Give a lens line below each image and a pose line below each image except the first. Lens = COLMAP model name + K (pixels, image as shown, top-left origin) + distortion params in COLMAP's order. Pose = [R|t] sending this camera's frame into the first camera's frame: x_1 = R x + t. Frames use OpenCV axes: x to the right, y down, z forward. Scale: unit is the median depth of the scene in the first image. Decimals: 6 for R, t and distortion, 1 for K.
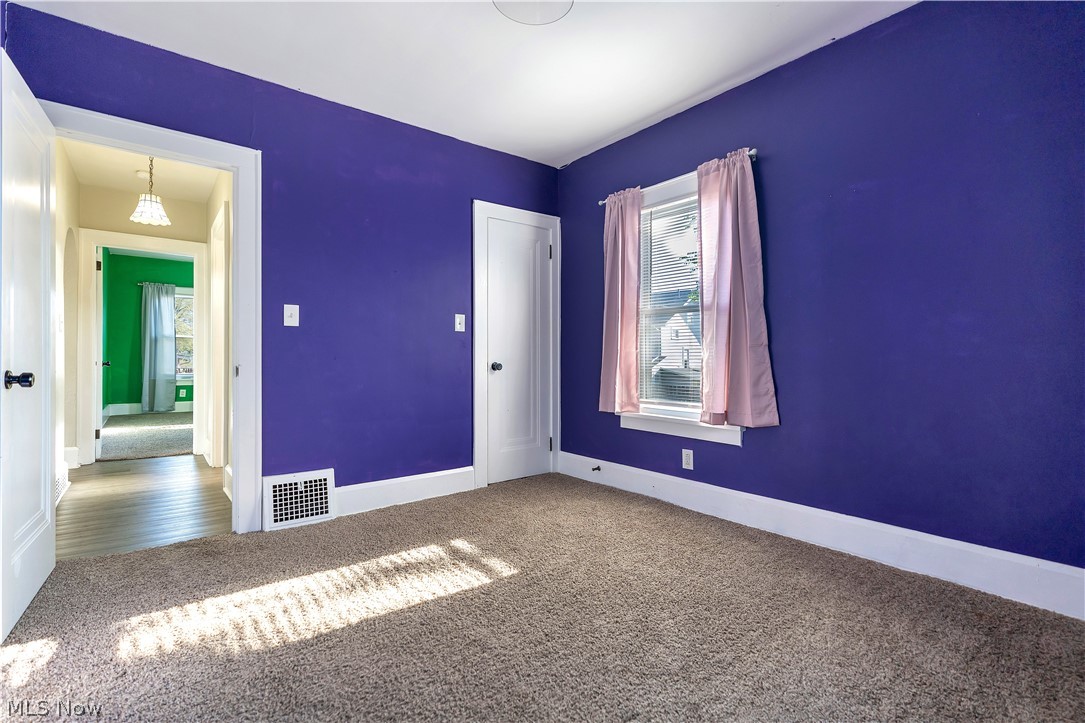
lens RADIAL K [[499.2, 0, 543.7], [0, 499.2, 353.1], [0, 0, 1]] dist [-0.000712, -0.000292]
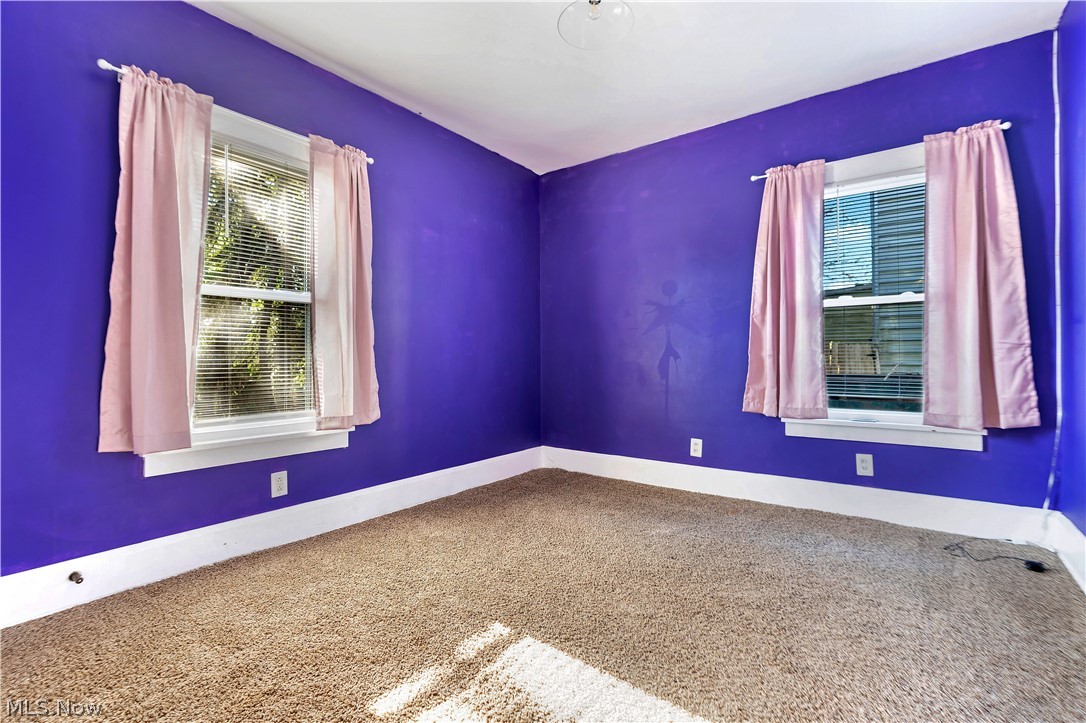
lens RADIAL K [[499.7, 0, 544.2], [0, 499.7, 353.1], [0, 0, 1]] dist [-0.000712, -0.000292]
pose [[-0.260396, 0.007885, 0.965470, -0.663799], [-0.004321, 0.999947, -0.009332, 0.008714], [-0.965492, -0.006602, -0.260349, 0.888836]]
